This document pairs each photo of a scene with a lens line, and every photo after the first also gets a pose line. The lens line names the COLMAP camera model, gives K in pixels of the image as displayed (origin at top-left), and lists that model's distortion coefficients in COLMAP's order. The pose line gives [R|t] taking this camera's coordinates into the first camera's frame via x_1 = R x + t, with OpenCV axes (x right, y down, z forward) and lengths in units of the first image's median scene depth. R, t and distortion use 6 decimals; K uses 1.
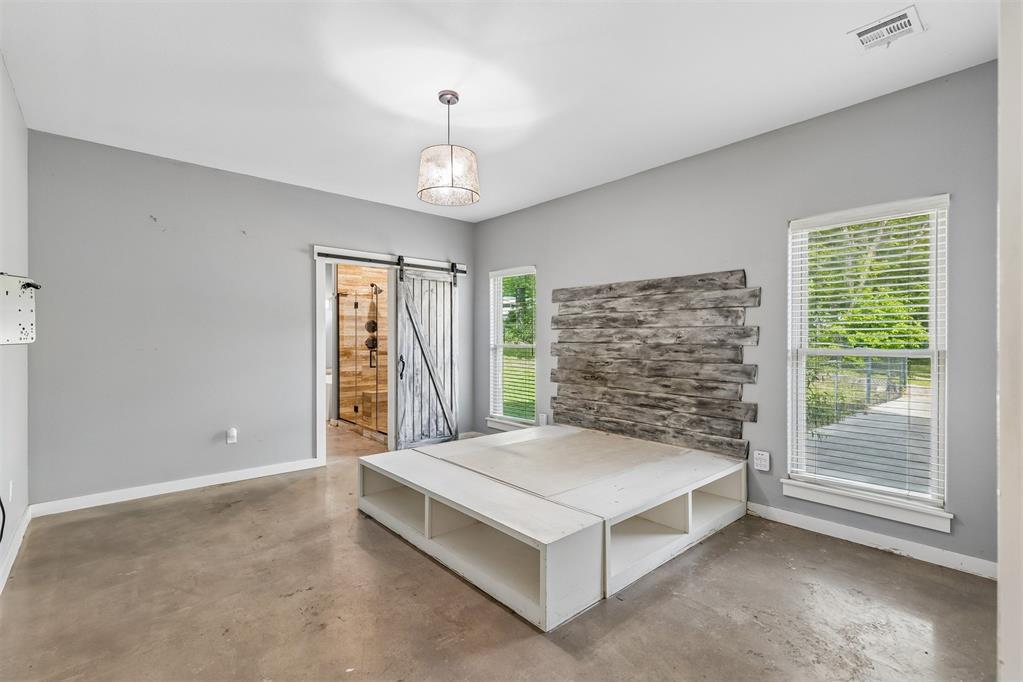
lens RADIAL K [[459.4, 0, 511.5], [0, 459.4, 341.0], [0, 0, 1]] dist [0.001037, -0.000035]
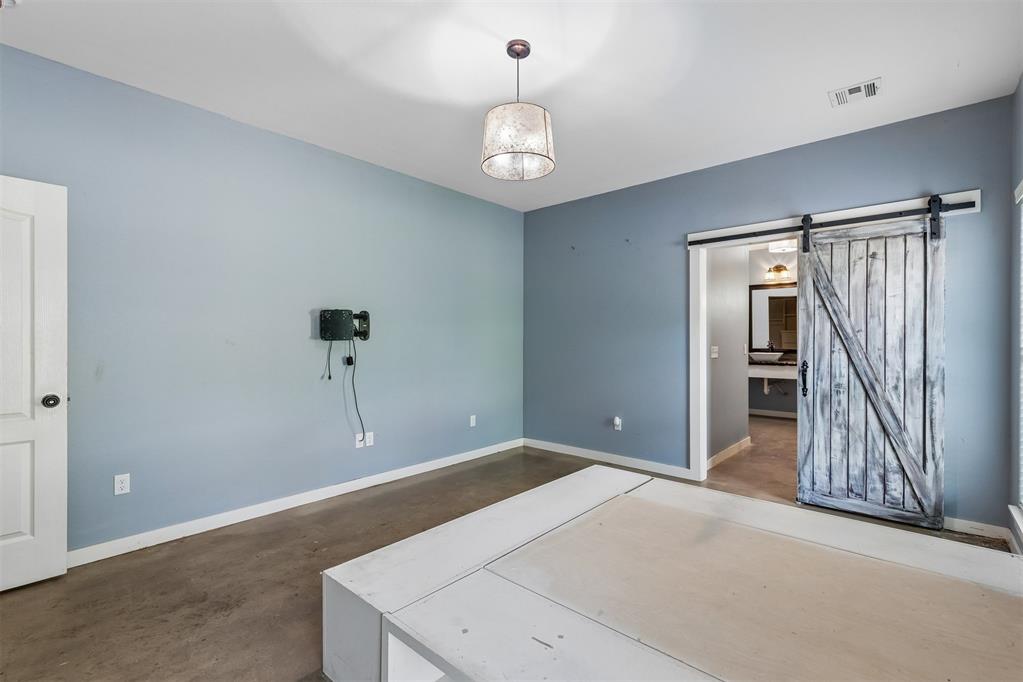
lens RADIAL K [[459.4, 0, 511.5], [0, 459.4, 341.0], [0, 0, 1]] dist [0.001037, -0.000035]
pose [[0.118181, 0.001838, -0.992990, 0.369165], [-0.004187, 0.999990, 0.001353, 0.002198], [0.992983, 0.003998, 0.118187, 0.470318]]
